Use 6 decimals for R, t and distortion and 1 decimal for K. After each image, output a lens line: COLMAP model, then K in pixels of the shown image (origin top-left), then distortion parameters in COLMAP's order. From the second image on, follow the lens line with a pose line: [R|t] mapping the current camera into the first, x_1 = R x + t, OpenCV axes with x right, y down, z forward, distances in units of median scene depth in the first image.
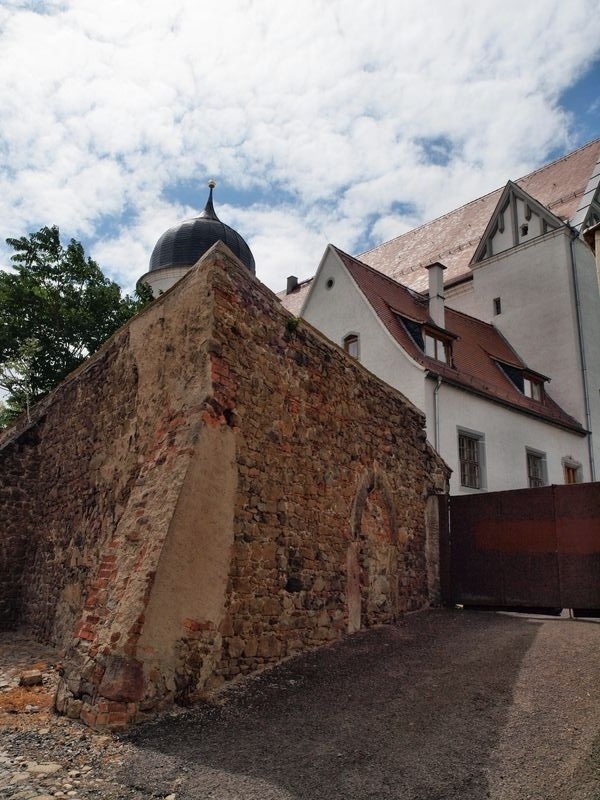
lens RADIAL K [[742.0, 0, 300.7], [0, 742.0, 398.6], [0, 0, 1]] dist [-0.047590, 0.000000]
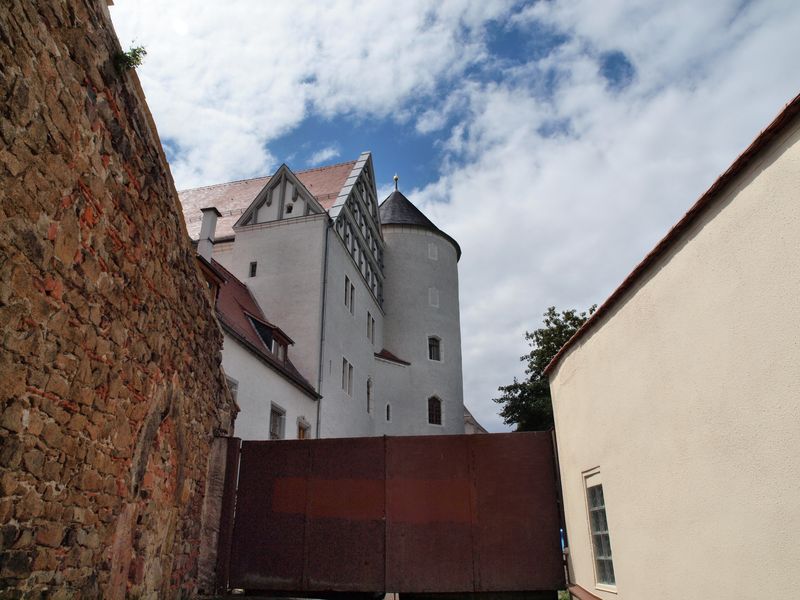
lens RADIAL K [[580.8, 0, 408.1], [0, 580.8, 297.2], [0, 0, 1]] dist [-0.110207, 0.082331]
pose [[0.801901, 0.210174, 0.559269, -0.024821], [-0.130699, 0.975120, -0.179049, 0.070958], [-0.582986, 0.070484, 0.809419, 0.408728]]
